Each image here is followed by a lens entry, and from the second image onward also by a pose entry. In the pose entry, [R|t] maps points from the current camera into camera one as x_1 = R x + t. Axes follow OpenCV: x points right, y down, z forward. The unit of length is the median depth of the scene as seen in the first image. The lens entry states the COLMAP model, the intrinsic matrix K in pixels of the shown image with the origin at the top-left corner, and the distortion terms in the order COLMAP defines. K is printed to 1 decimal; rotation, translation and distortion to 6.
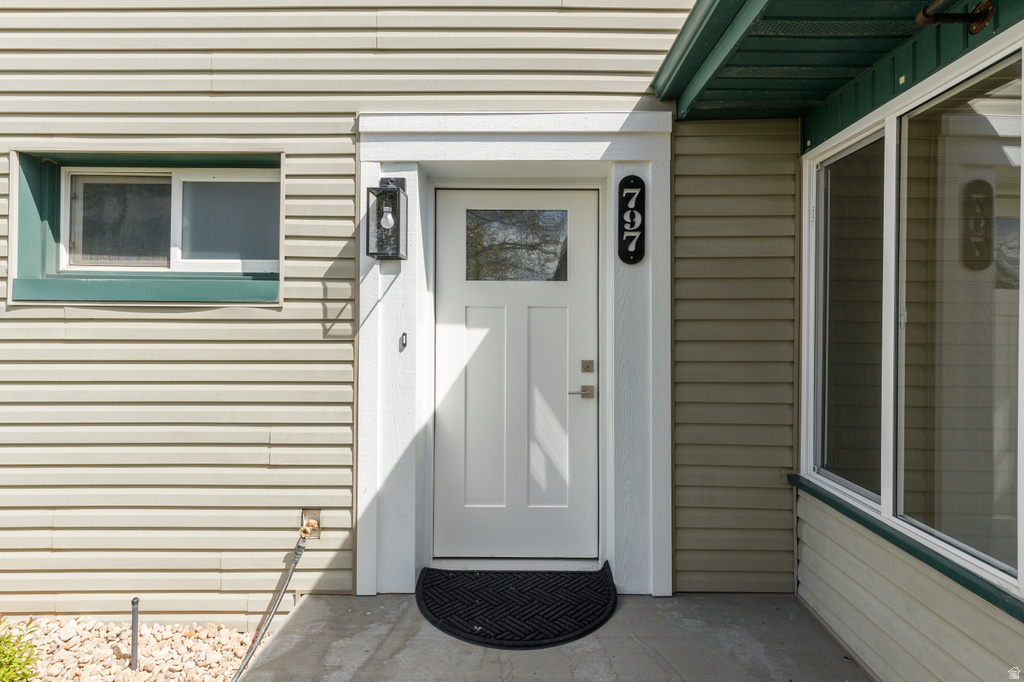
lens RADIAL K [[469.9, 0, 508.9], [0, 469.9, 315.1], [0, 0, 1]] dist [-0.005645, 0.000373]
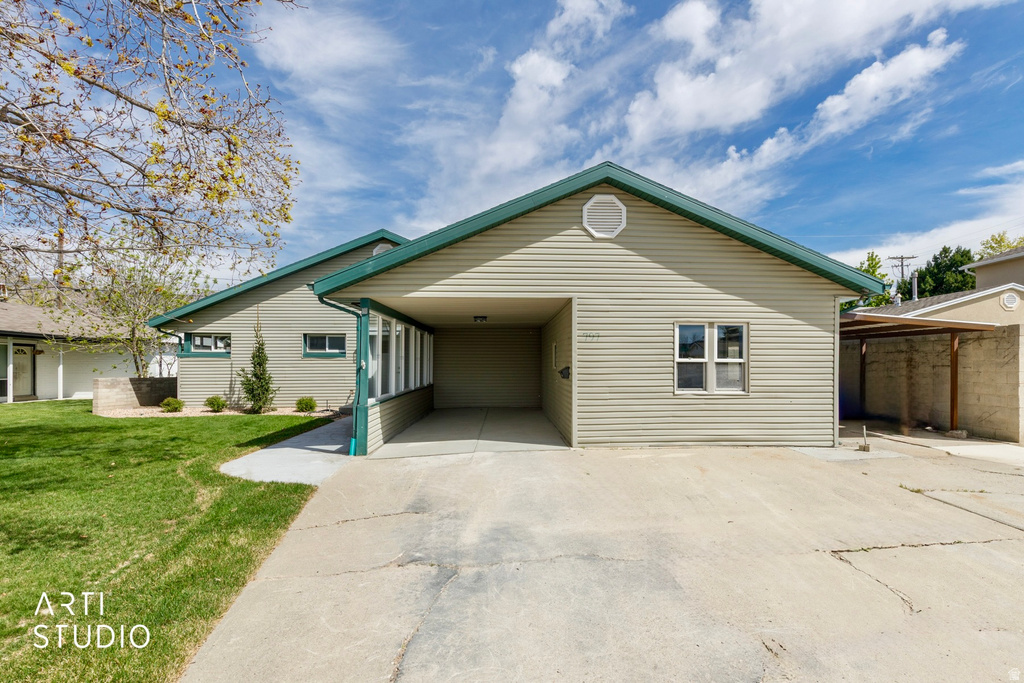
lens RADIAL K [[469.9, 0, 515.1], [0, 469.9, 357.2], [0, 0, 1]] dist [-0.005645, 0.000373]
pose [[0.999121, -0.002680, 0.041838, 1.485453], [0.002410, 0.999976, 0.006497, -0.065713], [-0.041854, -0.006390, 0.999103, -5.300864]]
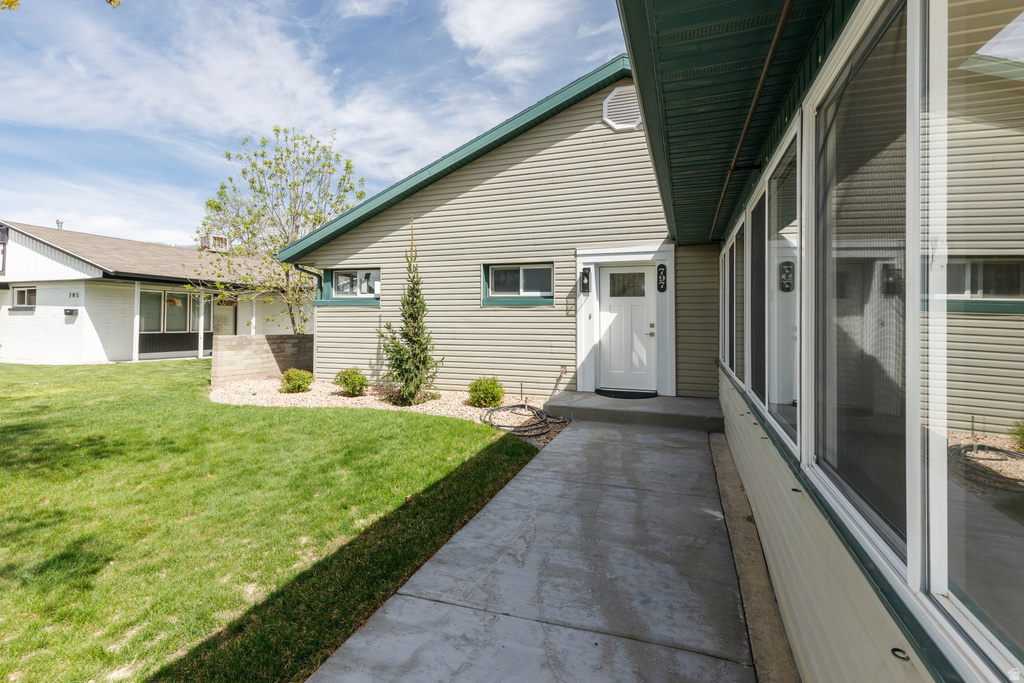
lens RADIAL K [[469.9, 0, 512.1], [0, 469.9, 302.0], [0, 0, 1]] dist [-0.005645, 0.000373]
pose [[0.942704, -0.010407, -0.333467, 0.364400], [0.006648, 0.999901, -0.012412, -0.009306], [0.333563, 0.009484, 0.942680, -2.323258]]
